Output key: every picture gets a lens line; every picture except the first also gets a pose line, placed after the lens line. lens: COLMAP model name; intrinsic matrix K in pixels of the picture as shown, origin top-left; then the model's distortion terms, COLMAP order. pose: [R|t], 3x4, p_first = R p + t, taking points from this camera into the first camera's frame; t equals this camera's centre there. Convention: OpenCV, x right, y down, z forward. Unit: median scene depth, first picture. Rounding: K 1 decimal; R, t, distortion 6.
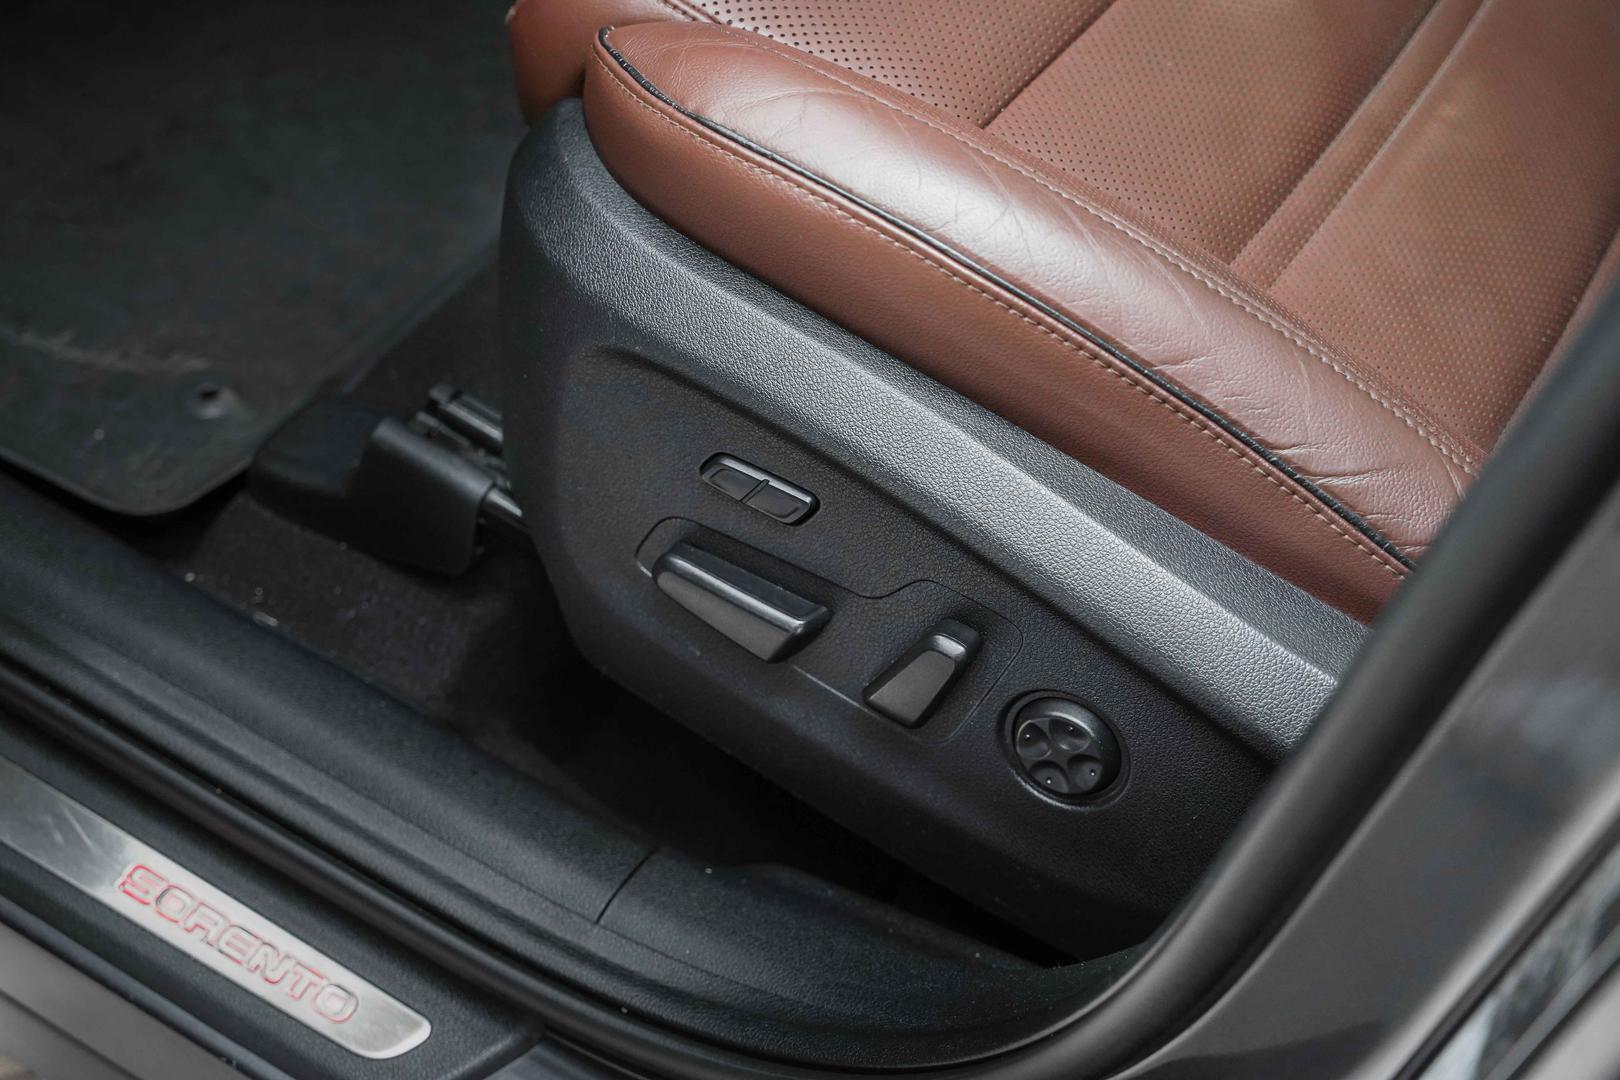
lens RADIAL K [[2516.1, 0, 810.0], [0, 2516.1, 540.0], [0, 0, 1]] dist [-0.006911, -0.033530]
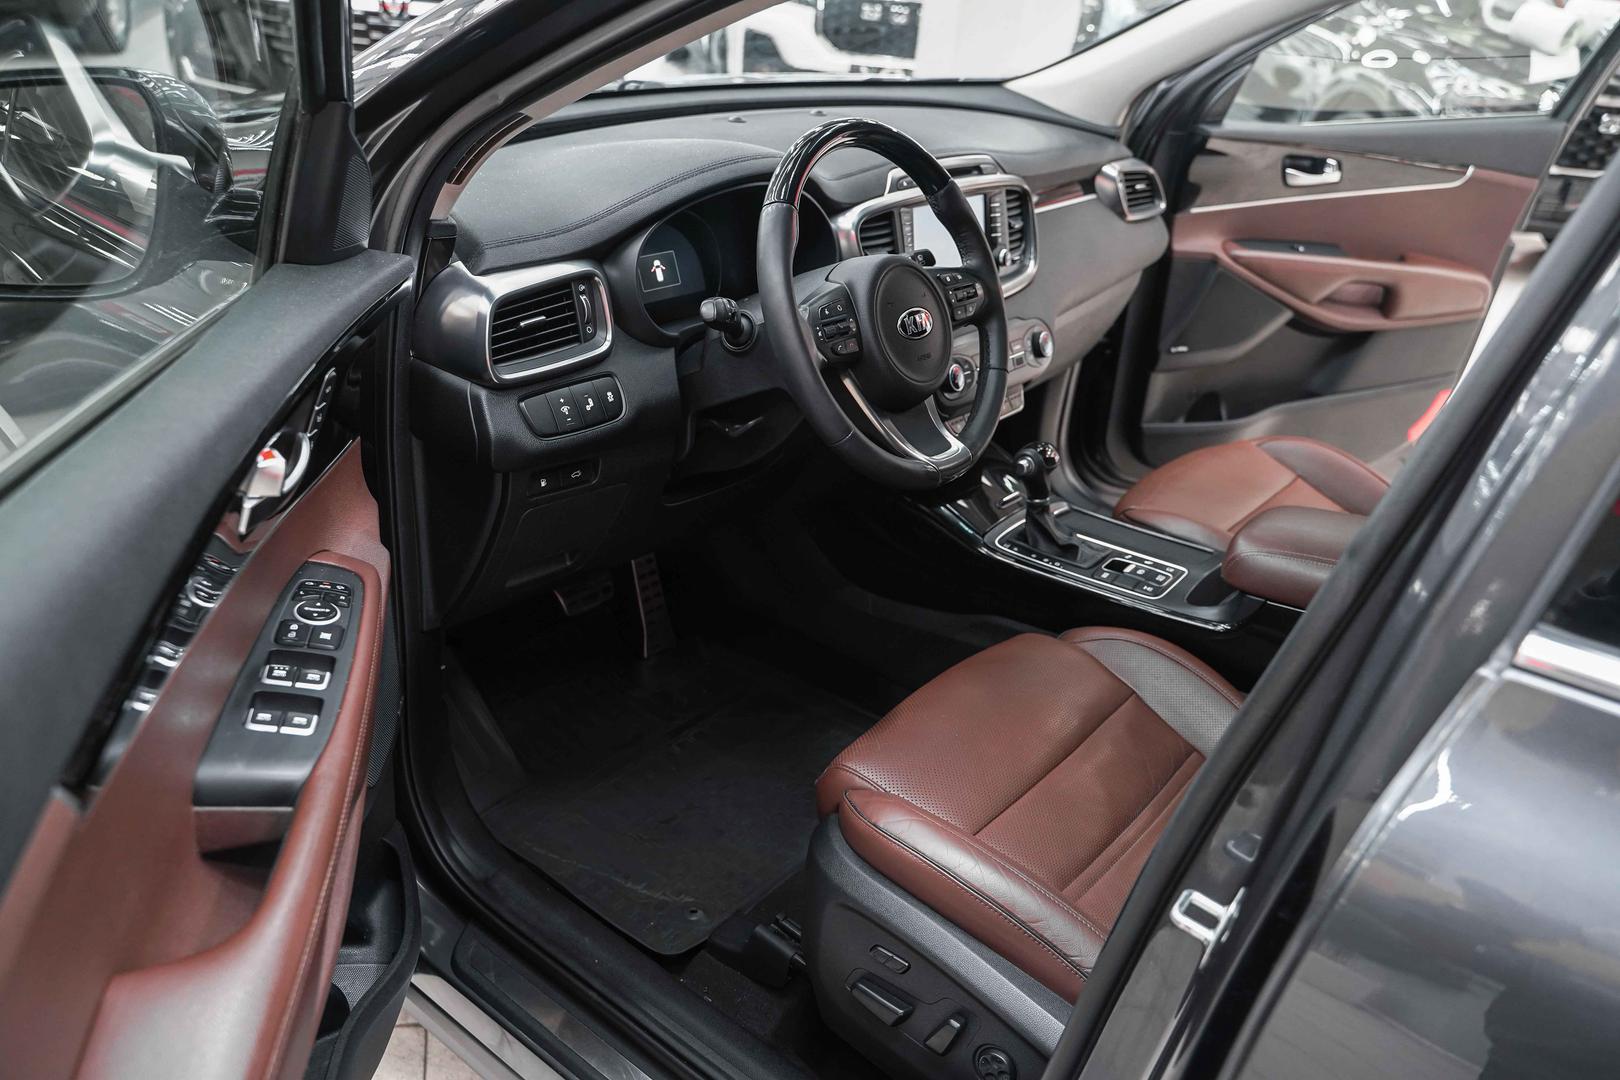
lens RADIAL K [[1298.5, 0, 810.0], [0, 1298.5, 540.0], [0, 0, 1]] dist [-0.005002, -0.000366]
pose [[0.990078, 0.038999, -0.134997, 0.064587], [-0.084018, 0.934365, -0.346271, 0.048657], [0.112632, 0.354178, 0.928371, -0.486862]]
